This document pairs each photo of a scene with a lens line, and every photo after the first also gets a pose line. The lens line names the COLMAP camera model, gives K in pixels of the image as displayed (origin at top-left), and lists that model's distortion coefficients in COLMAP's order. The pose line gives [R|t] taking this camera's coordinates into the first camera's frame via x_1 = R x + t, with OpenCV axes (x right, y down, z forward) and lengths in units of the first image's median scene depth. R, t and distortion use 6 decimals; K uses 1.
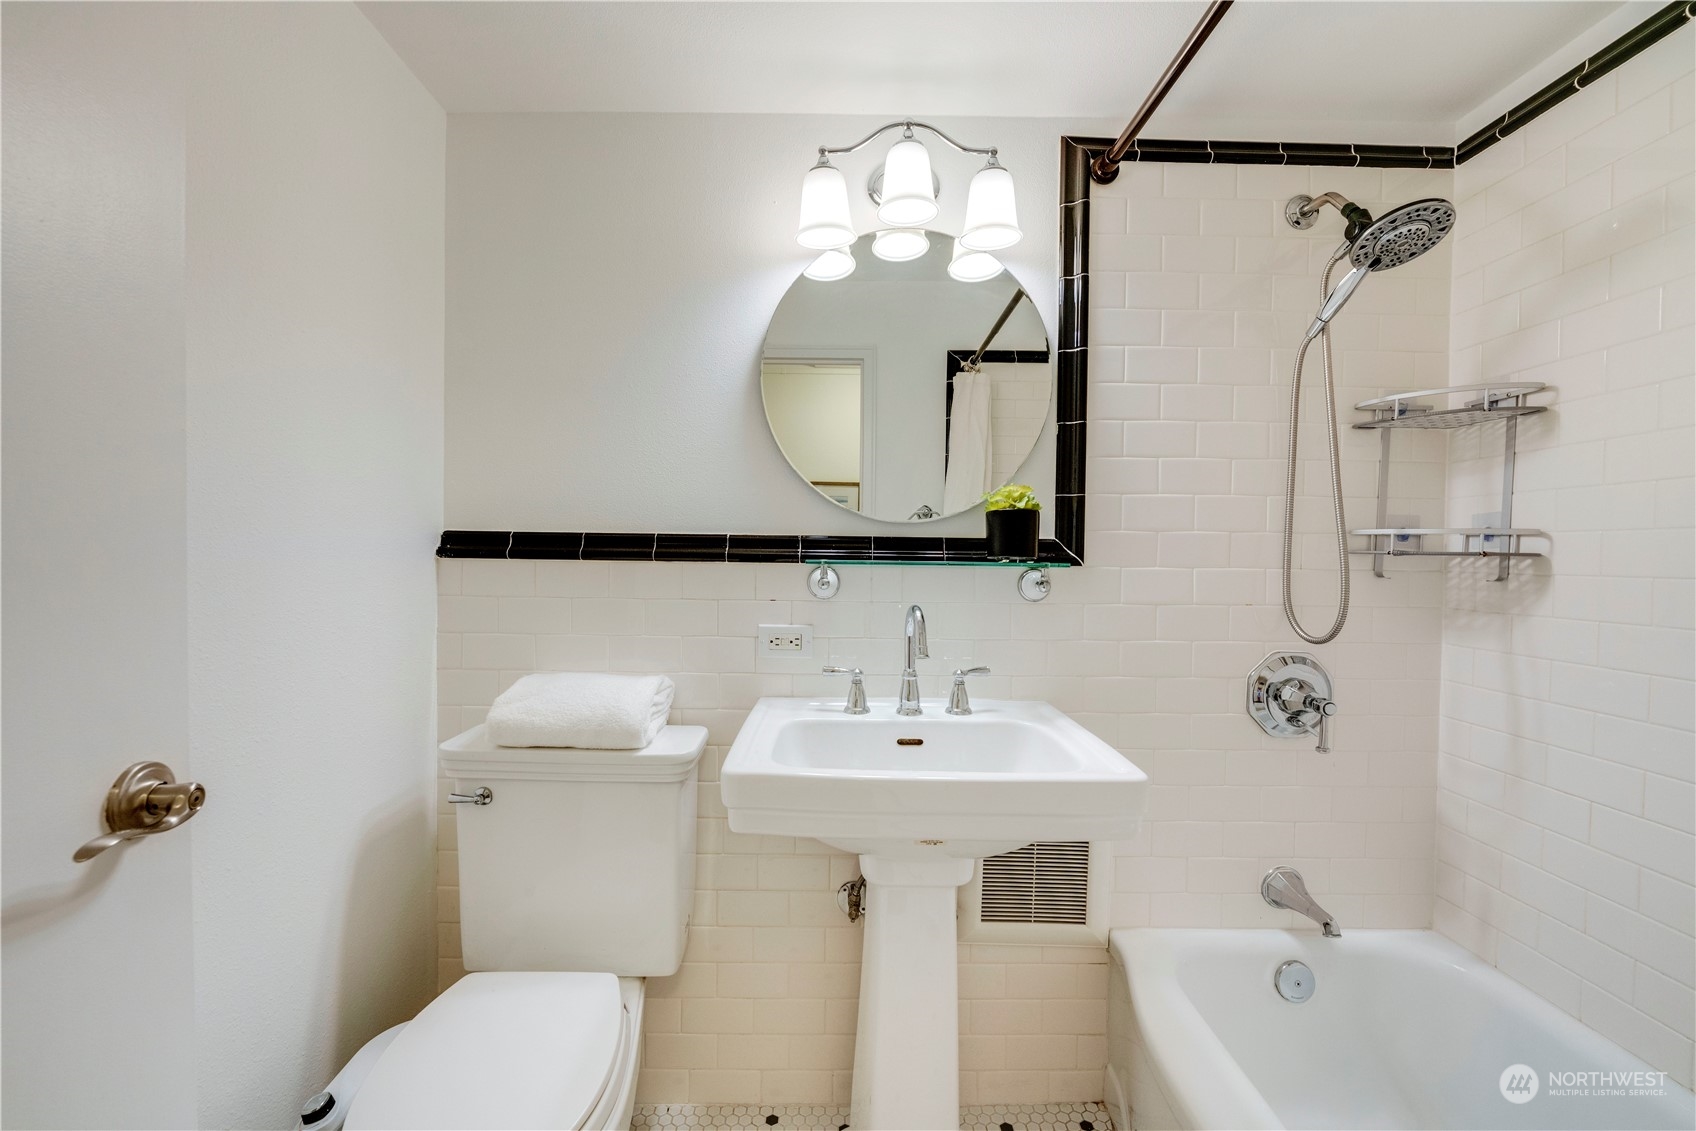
lens RADIAL K [[690.1, 0, 841.4], [0, 690.1, 573.1], [0, 0, 1]] dist [-0.009866, -0.000702]
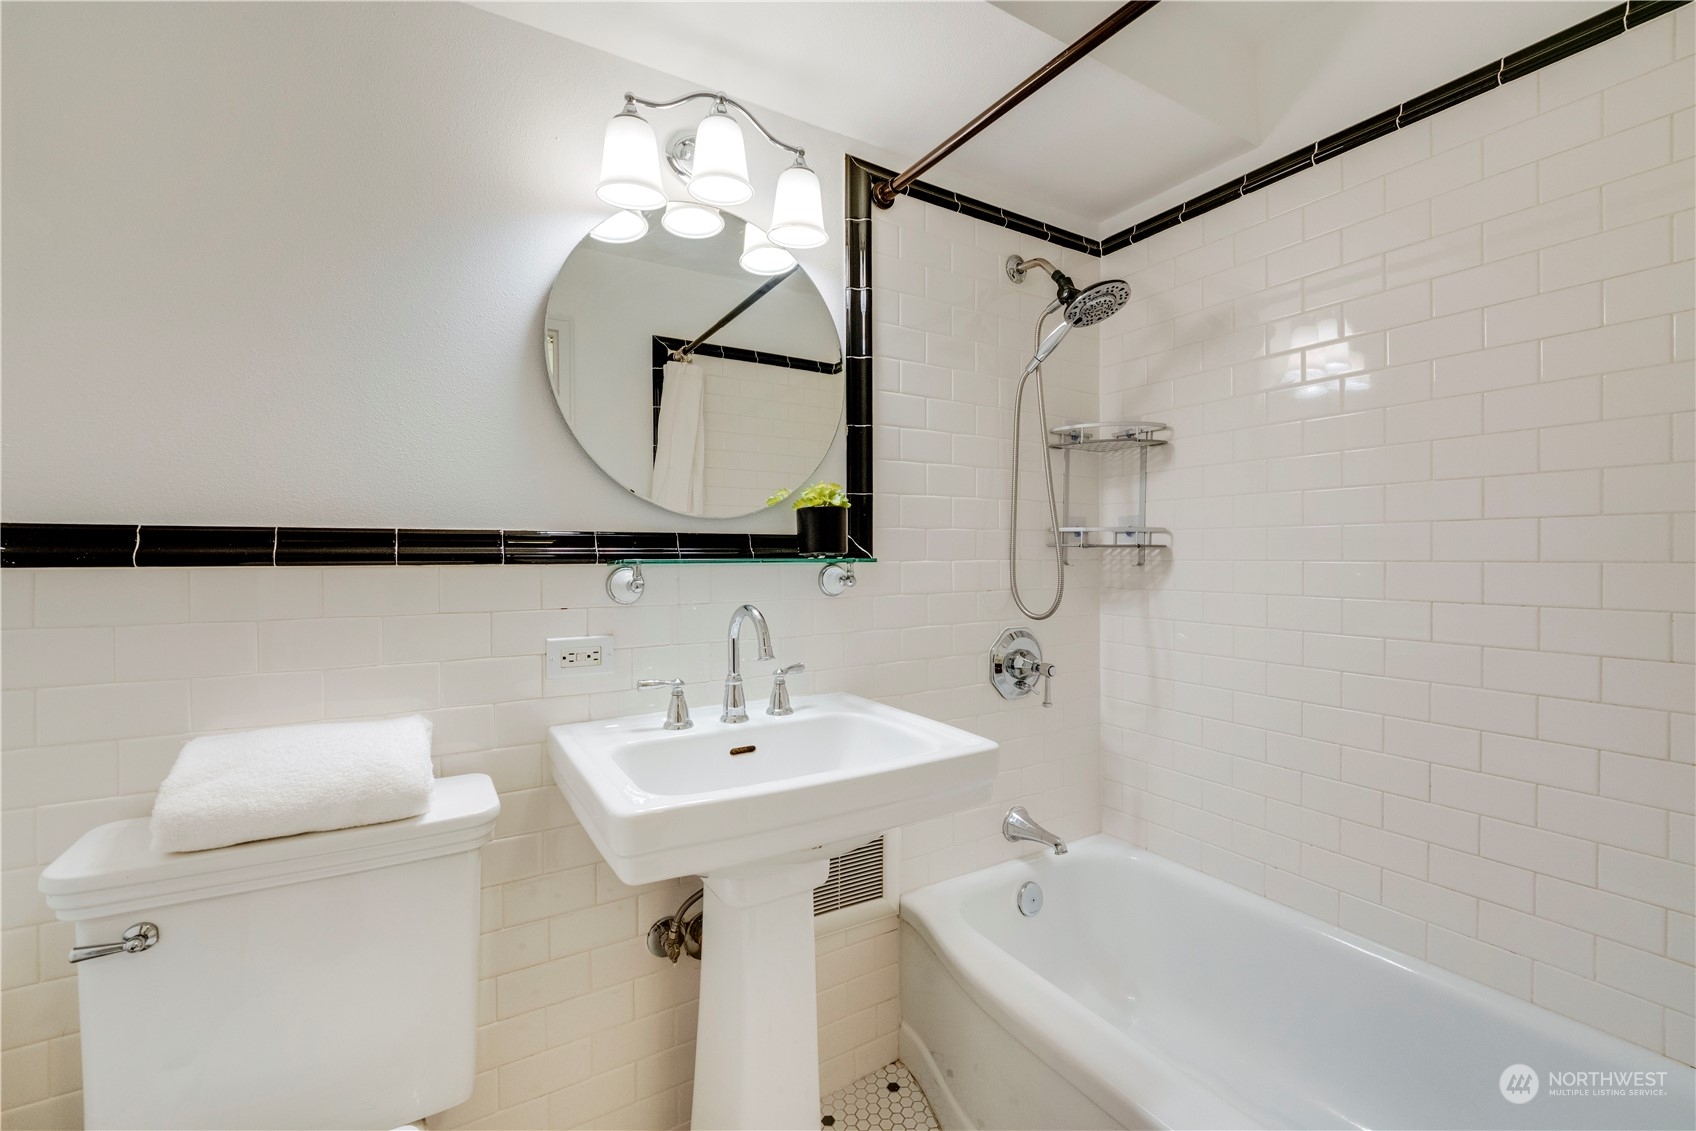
lens RADIAL K [[705.4, 0, 844.9], [0, 705.4, 558.8], [0, 0, 1]] dist [-0.002309, -0.007163]
pose [[0.855933, -0.018172, 0.516767, -0.254491], [0.026086, 0.999627, -0.008055, -0.005497], [-0.516428, 0.020375, 0.856088, 0.087781]]
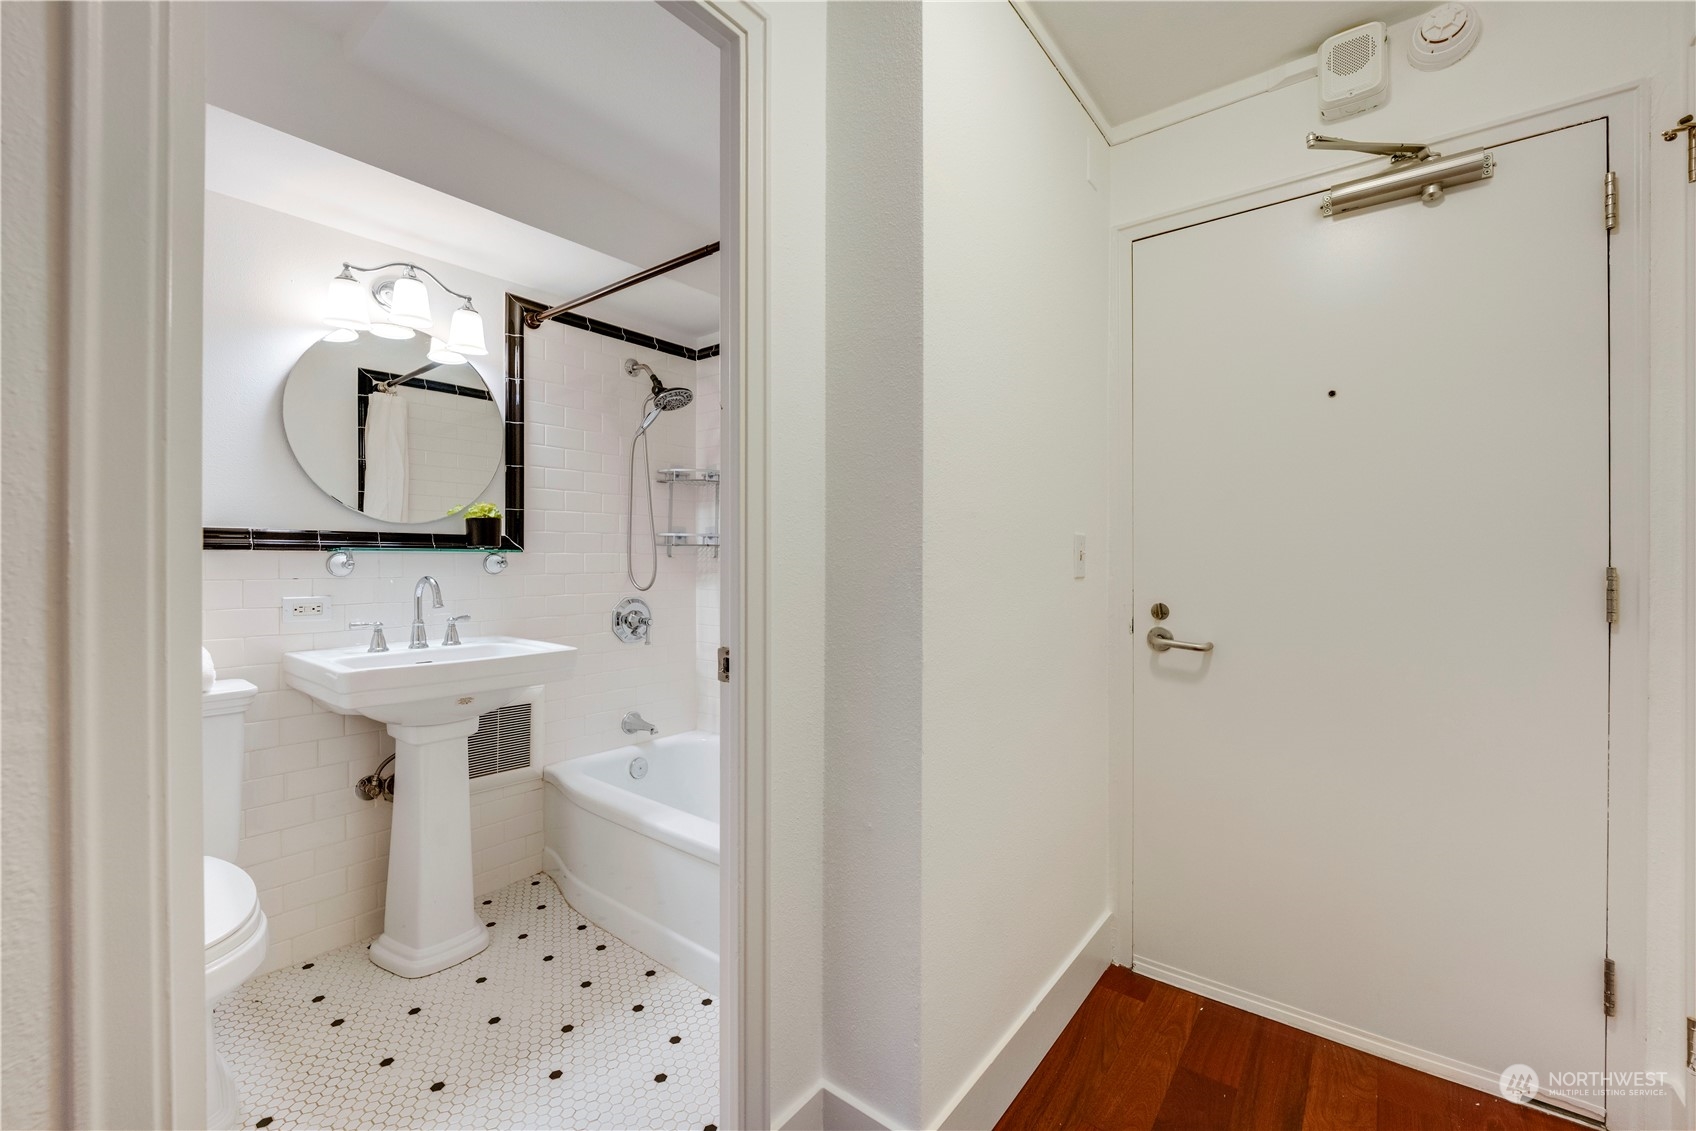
lens RADIAL K [[695.8, 0, 843.2], [0, 695.8, 561.8], [0, 0, 1]] dist [-0.001583, -0.005529]
pose [[0.627107, -0.014431, 0.778799, -0.488763], [0.023319, 0.999728, -0.000252, 0.032554], [-0.778584, 0.018319, 0.627273, -0.680477]]
